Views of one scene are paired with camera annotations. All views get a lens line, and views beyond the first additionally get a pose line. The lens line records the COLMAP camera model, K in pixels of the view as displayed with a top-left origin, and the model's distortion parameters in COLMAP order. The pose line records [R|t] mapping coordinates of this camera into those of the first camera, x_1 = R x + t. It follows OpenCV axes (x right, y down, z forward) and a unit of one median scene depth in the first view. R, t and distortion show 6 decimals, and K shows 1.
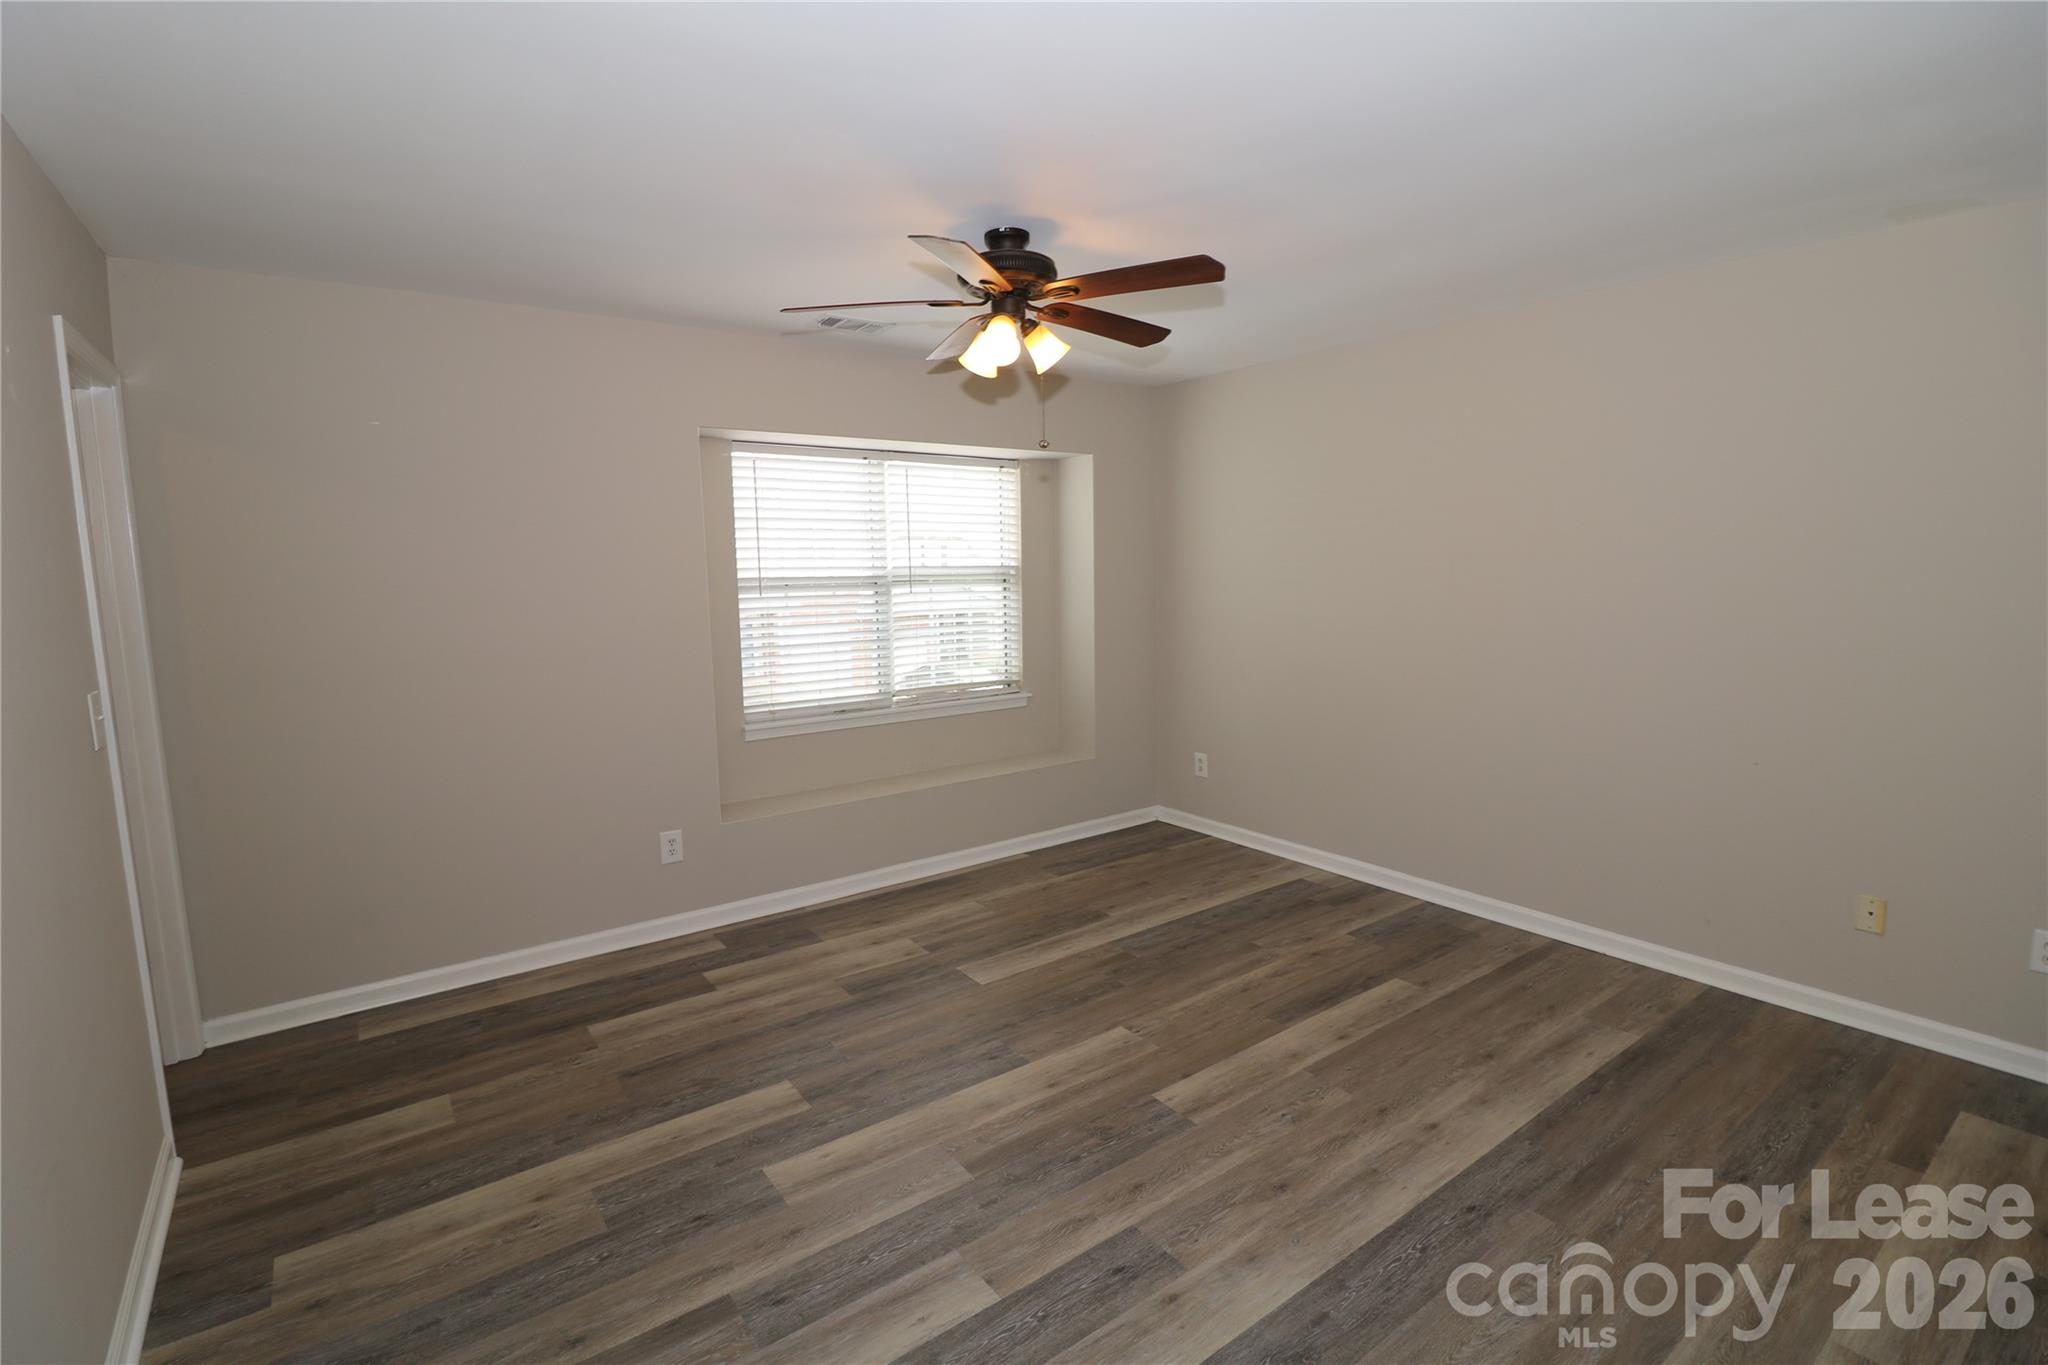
lens RADIAL K [[940.9, 0, 1018.6], [0, 940.9, 677.3], [0, 0, 1]] dist [-0.007415, -0.008884]
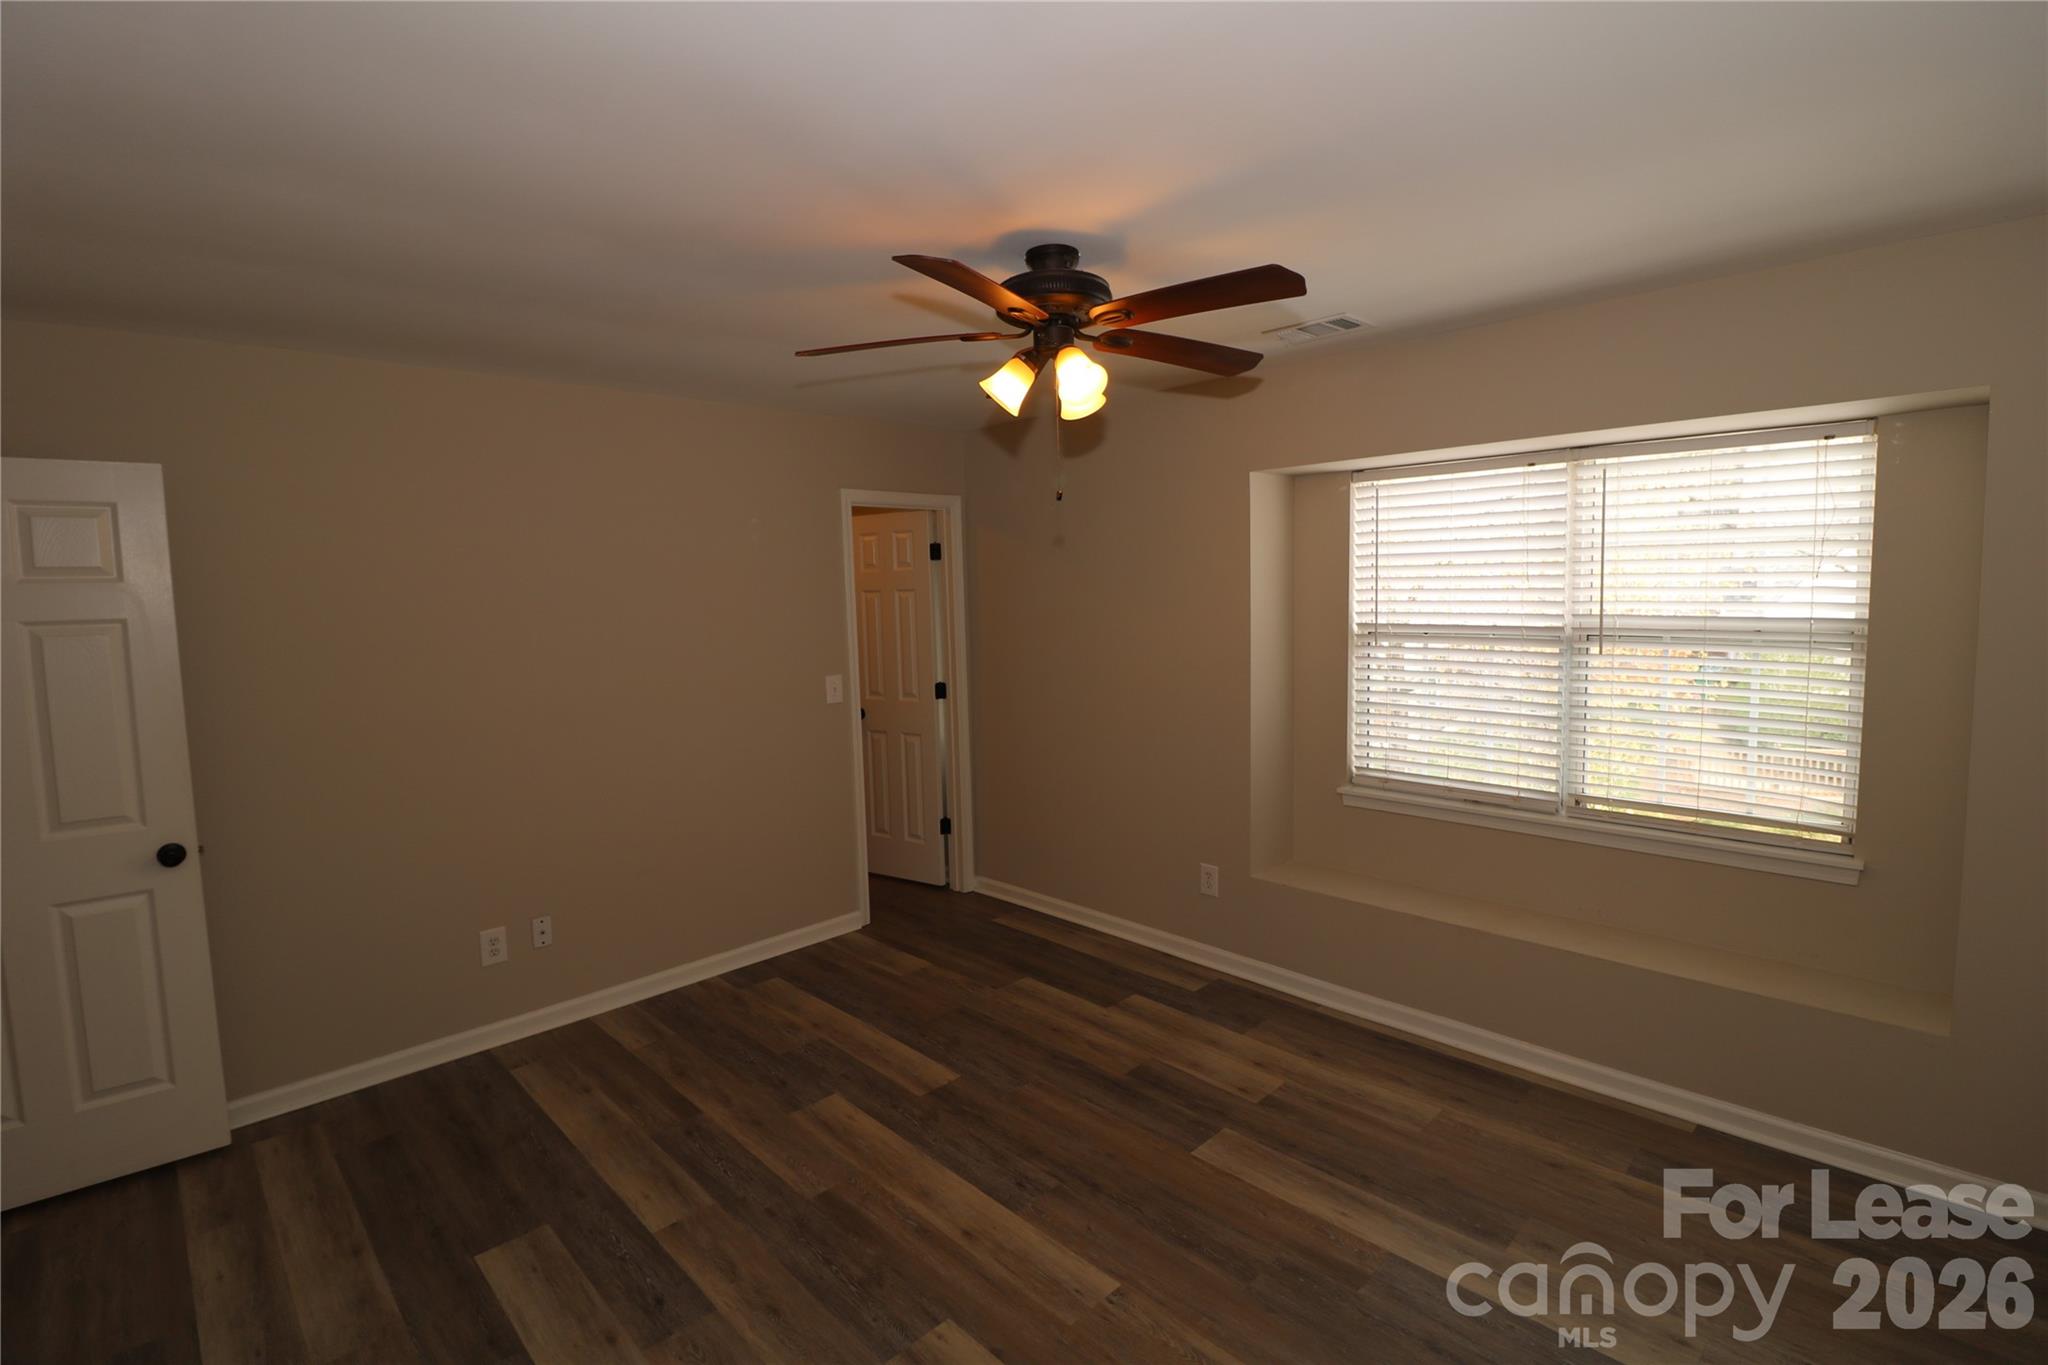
lens RADIAL K [[940.9, 0, 1019.5], [0, 940.9, 669.9], [0, 0, 1]] dist [-0.007415, -0.008884]
pose [[0.139603, 0.099832, -0.985162, 0.707119], [-0.099382, 0.991294, 0.086371, -0.139570], [0.985208, 0.085850, 0.148309, 0.724510]]
